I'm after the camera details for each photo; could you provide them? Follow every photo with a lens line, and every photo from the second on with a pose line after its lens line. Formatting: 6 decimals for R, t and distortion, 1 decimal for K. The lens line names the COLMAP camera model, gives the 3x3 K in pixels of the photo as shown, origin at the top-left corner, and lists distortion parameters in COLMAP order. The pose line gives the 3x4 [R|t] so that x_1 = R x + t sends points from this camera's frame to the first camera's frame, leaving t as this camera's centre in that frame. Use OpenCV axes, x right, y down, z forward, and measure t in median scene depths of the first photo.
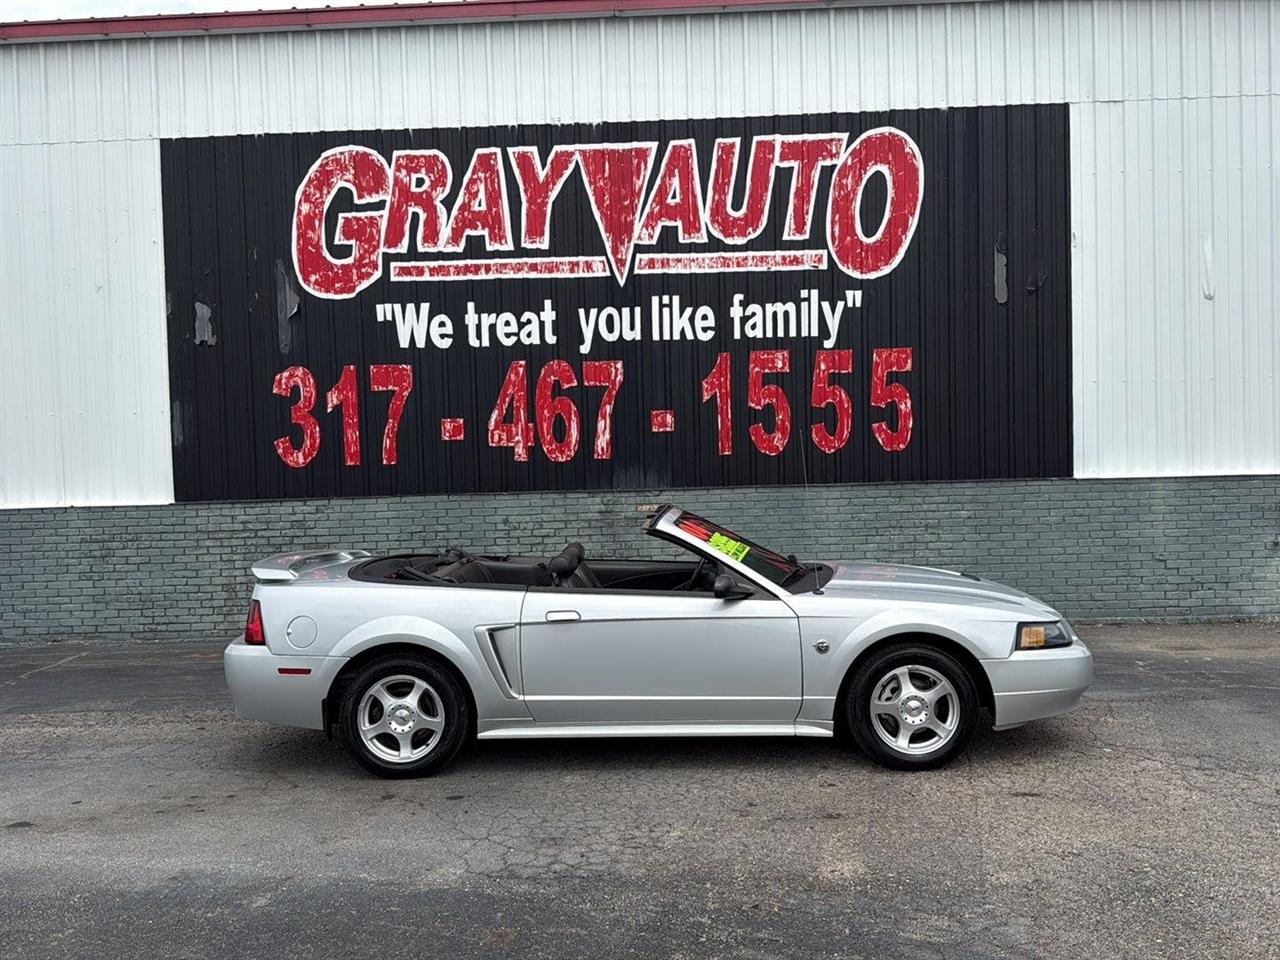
lens RADIAL K [[1140.3, 0, 640.9], [0, 1140.3, 491.5], [0, 0, 1]] dist [0.210877, -0.479199]
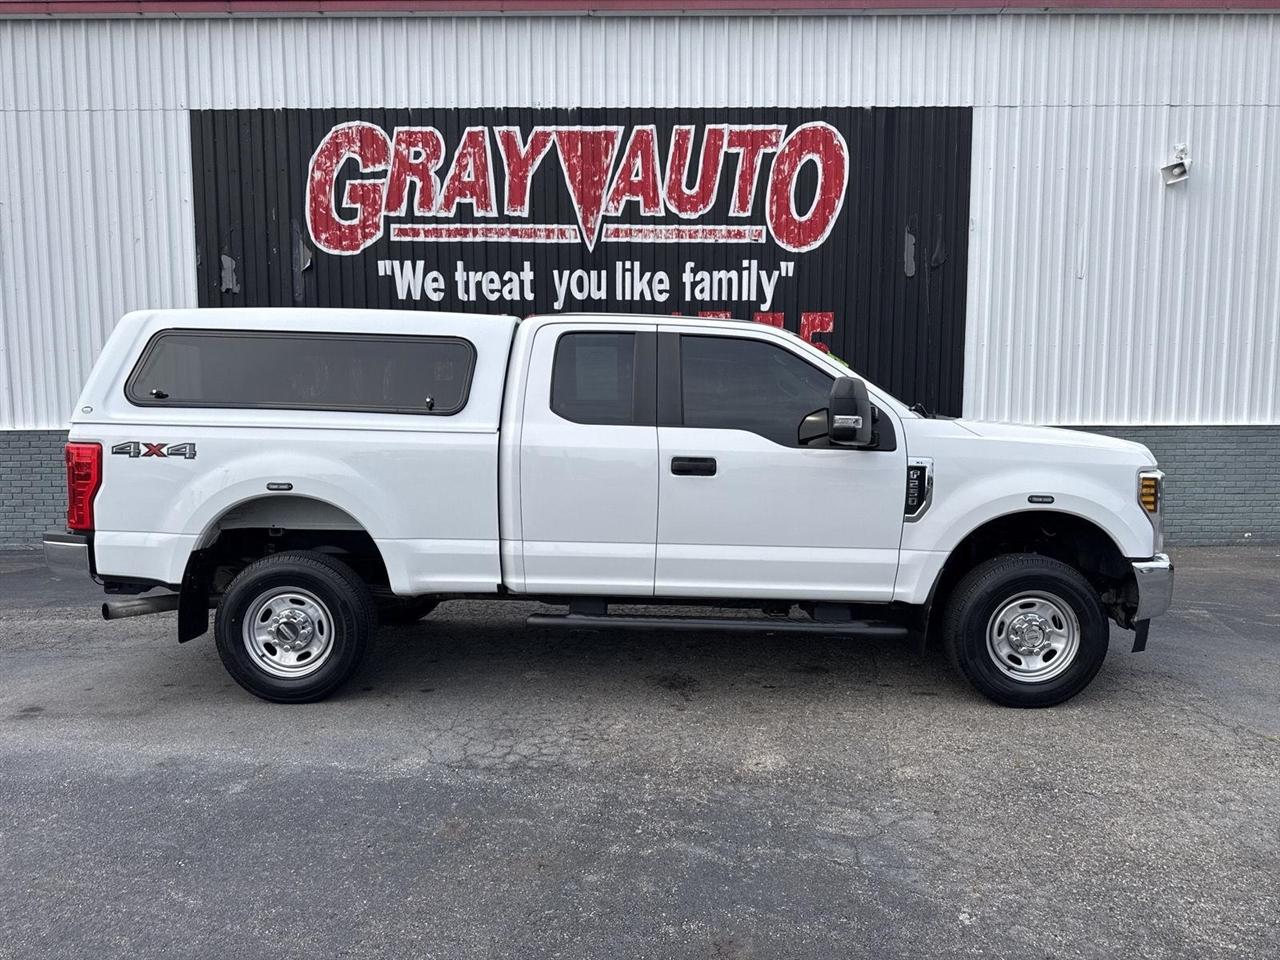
lens RADIAL K [[903.9, 0, 643.7], [0, 903.9, 488.9], [0, 0, 1]] dist [0.144029, -0.285596]
pose [[0.999021, 0.021469, 0.038692, 0.006477], [-0.023800, 0.997864, 0.060835, 0.004057], [-0.037303, -0.061696, 0.997398, 0.058551]]
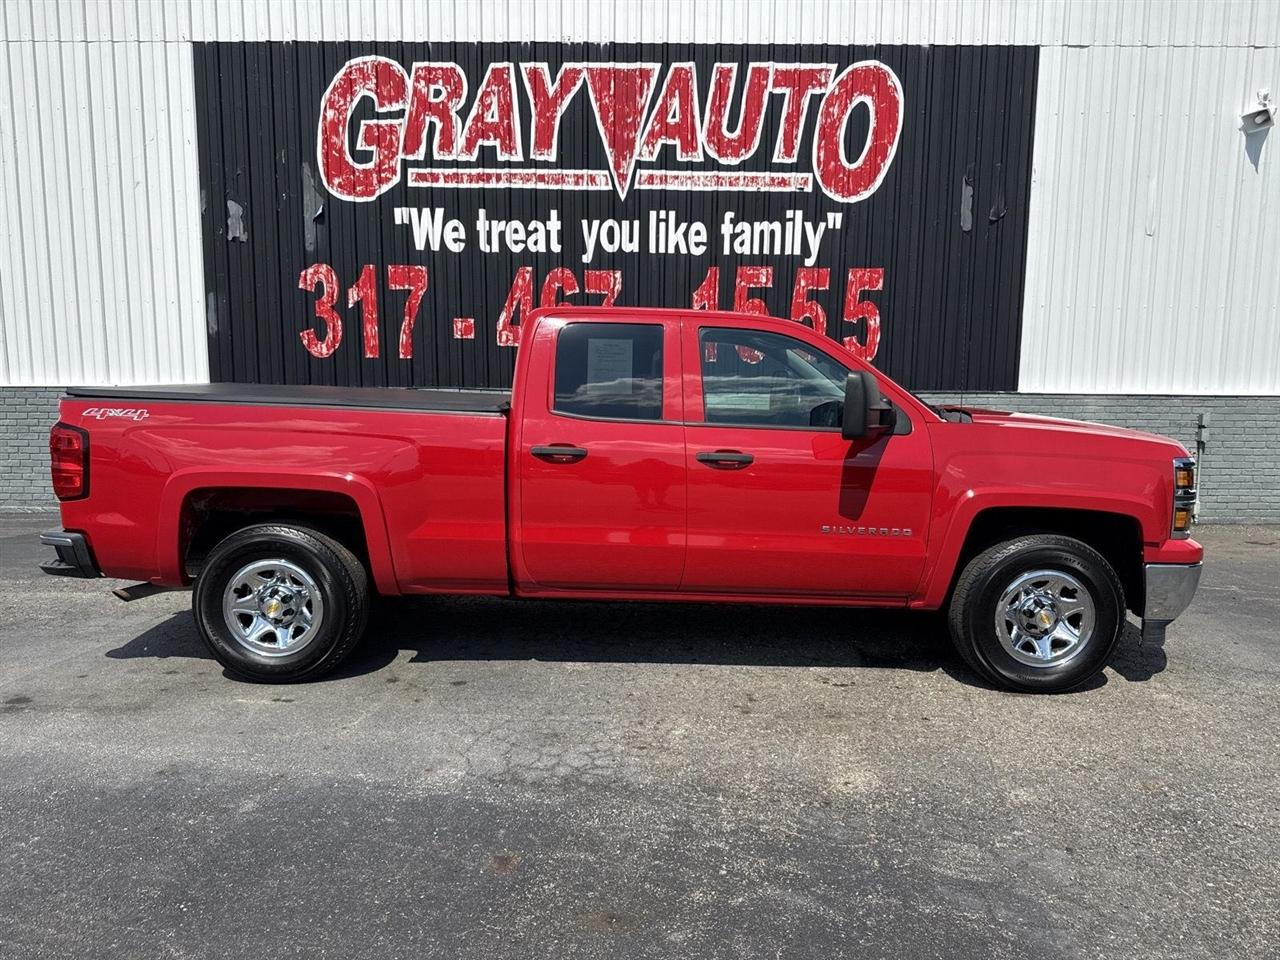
lens RADIAL K [[907.1, 0, 644.7], [0, 907.1, 486.0], [0, 0, 1]] dist [0.132921, -0.269024]
pose [[0.998947, 0.031936, 0.032940, -0.015687], [-0.035018, 0.994605, 0.097646, 0.004288], [-0.029644, -0.098696, 0.994676, 0.112787]]
